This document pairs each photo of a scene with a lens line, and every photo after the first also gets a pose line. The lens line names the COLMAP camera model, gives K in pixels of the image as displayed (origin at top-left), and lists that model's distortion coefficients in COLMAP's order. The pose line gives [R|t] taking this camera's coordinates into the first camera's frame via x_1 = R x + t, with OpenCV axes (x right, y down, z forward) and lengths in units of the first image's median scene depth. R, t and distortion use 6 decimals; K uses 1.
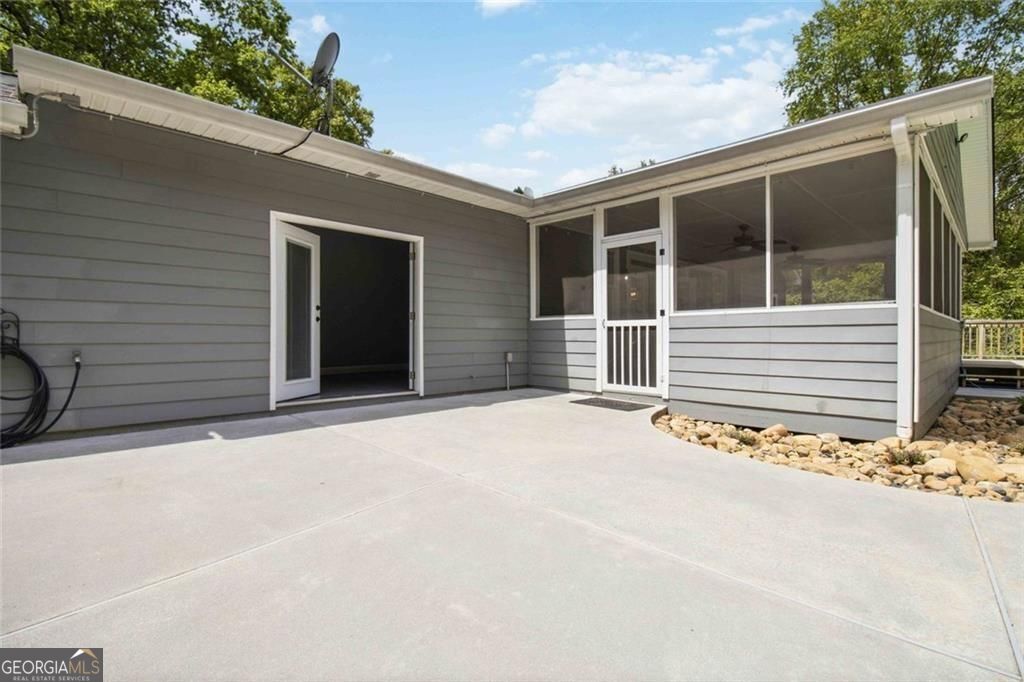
lens RADIAL K [[480.9, 0, 511.3], [0, 480.9, 337.2], [0, 0, 1]] dist [-0.005039, -0.000845]
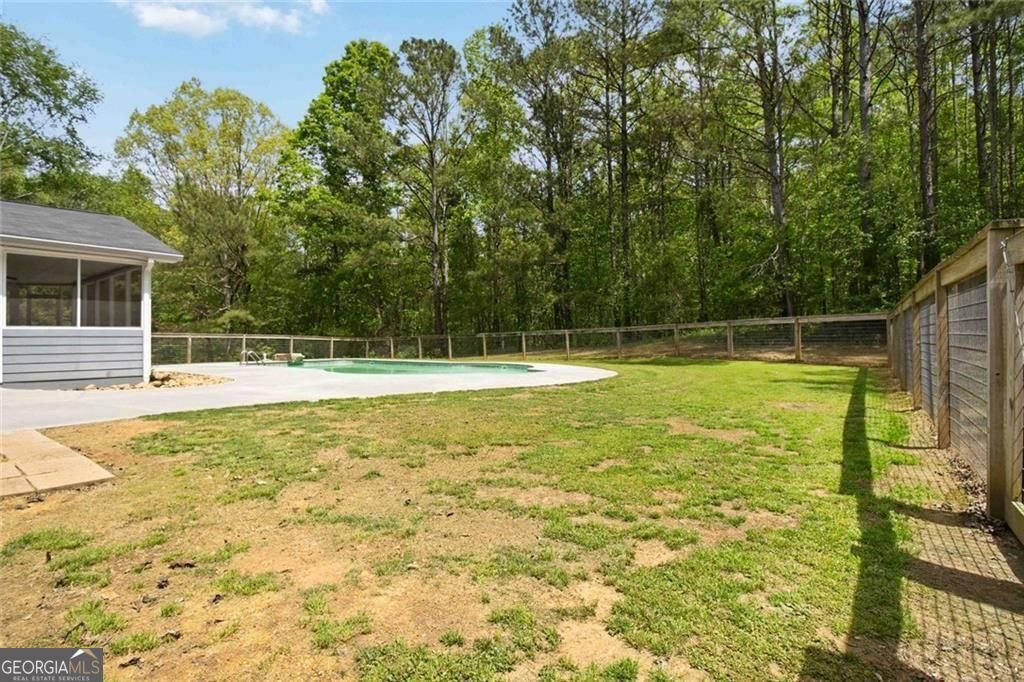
lens RADIAL K [[480.9, 0, 515.6], [0, 480.9, 336.6], [0, 0, 1]] dist [-0.005039, -0.000845]
pose [[-0.148778, 0.005696, 0.988854, -1.639328], [0.014308, 0.999891, -0.003606, 0.009940], [-0.988767, 0.013612, -0.148844, -0.452675]]
